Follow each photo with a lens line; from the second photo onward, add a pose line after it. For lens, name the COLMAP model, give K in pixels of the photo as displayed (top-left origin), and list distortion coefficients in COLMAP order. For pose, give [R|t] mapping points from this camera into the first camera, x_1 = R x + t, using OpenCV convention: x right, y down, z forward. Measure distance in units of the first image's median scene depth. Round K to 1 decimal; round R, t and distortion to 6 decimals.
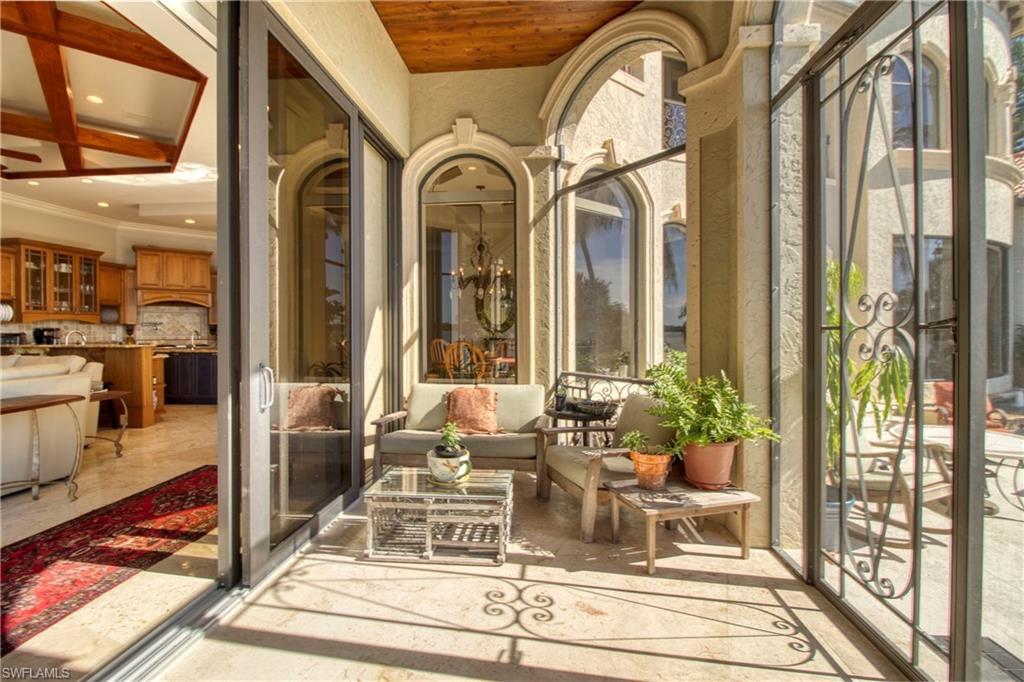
lens RADIAL K [[482.5, 0, 514.4], [0, 482.5, 329.8], [0, 0, 1]] dist [-0.003000, -0.000235]
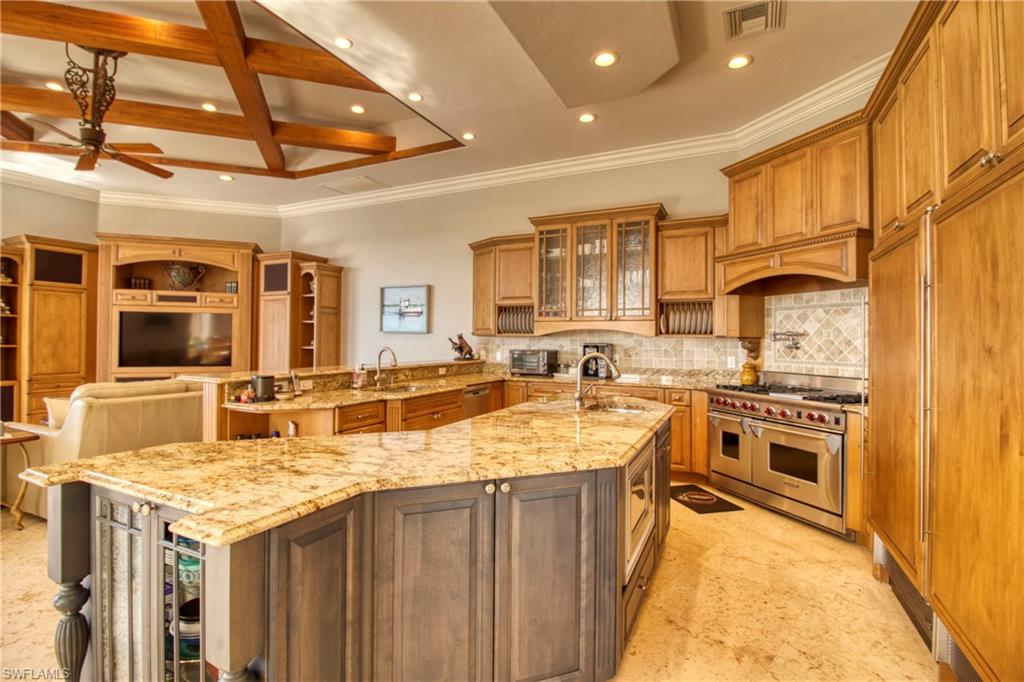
lens RADIAL K [[479.1, 0, 507.2], [0, 479.1, 337.6], [0, 0, 1]] dist [-0.000213, -0.011653]
pose [[-0.351890, -0.003064, -0.936037, -0.296472], [-0.007987, 0.999968, -0.000271, -0.009603], [0.936007, 0.007381, -0.351903, 1.042635]]
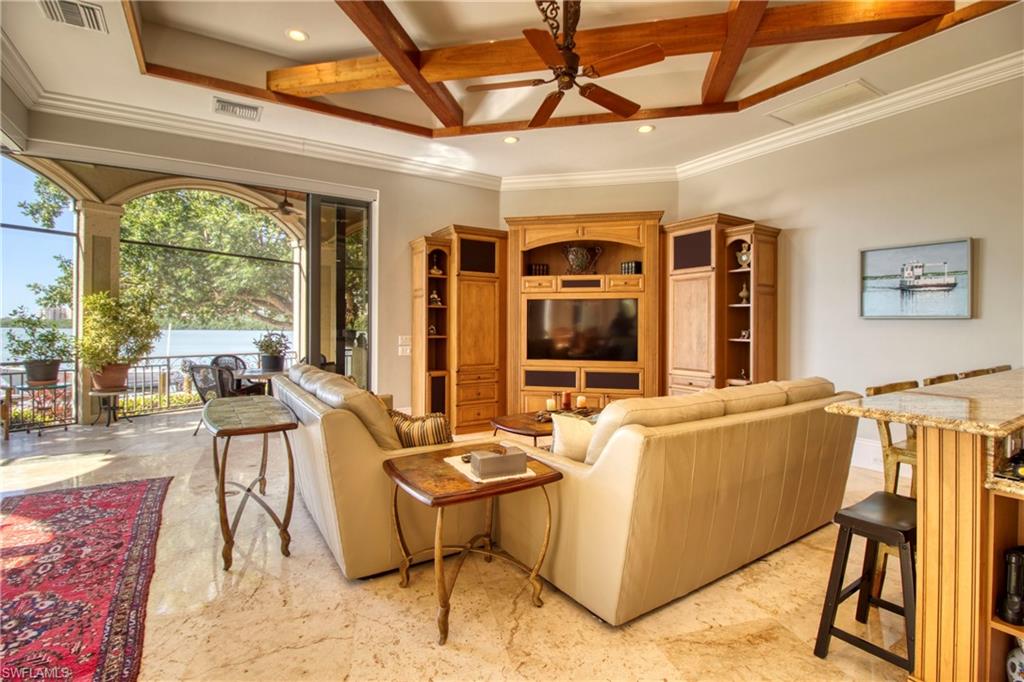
lens RADIAL K [[482.5, 0, 514.4], [0, 482.5, 329.8], [0, 0, 1]] dist [-0.003000, -0.000235]
pose [[-0.796141, 0.007272, -0.605067, -0.337356], [0.000119, 0.999930, 0.011860, -0.010280], [0.605111, 0.009370, -0.796086, 0.766348]]
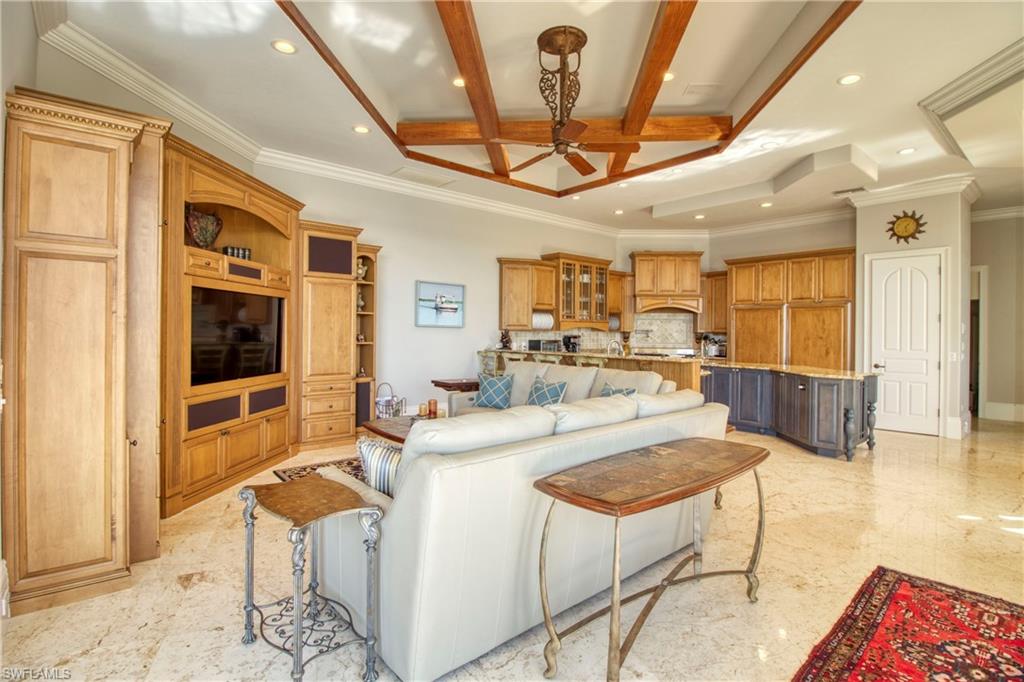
lens RADIAL K [[497.4, 0, 514.6], [0, 497.4, 332.4], [0, 0, 1]] dist [-0.000828, -0.000800]
pose [[0.721014, 0.011226, -0.692830, -0.276735], [-0.013279, 0.999909, 0.002382, -0.010409], [0.692793, 0.007483, 0.721097, 0.103325]]
